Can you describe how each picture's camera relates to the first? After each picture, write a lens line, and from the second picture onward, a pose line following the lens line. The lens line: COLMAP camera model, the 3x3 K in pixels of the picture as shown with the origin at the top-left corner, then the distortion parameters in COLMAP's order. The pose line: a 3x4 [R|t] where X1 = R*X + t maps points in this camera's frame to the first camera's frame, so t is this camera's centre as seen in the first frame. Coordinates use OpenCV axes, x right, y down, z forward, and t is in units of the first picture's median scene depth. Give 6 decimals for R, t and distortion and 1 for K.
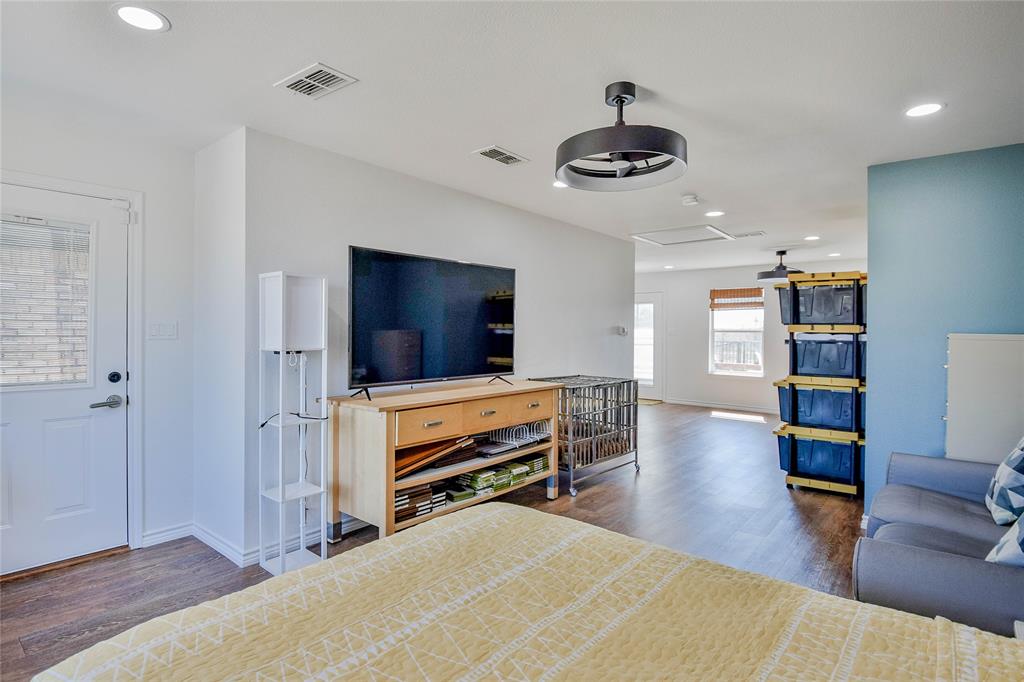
lens RADIAL K [[525.1, 0, 510.8], [0, 525.1, 337.8], [0, 0, 1]] dist [-0.006255, -0.000428]
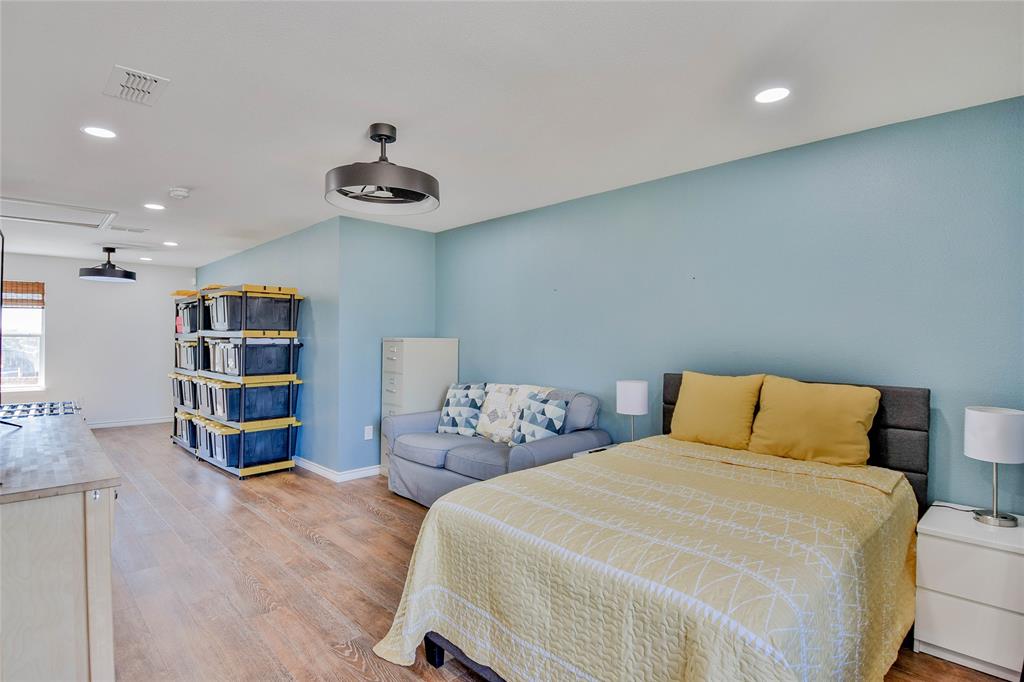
lens RADIAL K [[525.1, 0, 510.1], [0, 525.1, 338.1], [0, 0, 1]] dist [-0.006255, -0.000428]
pose [[0.111593, -0.012413, 0.993676, -0.452509], [0.012629, 0.999859, 0.011071, -0.013007], [-0.993674, 0.011314, 0.111734, 0.296431]]
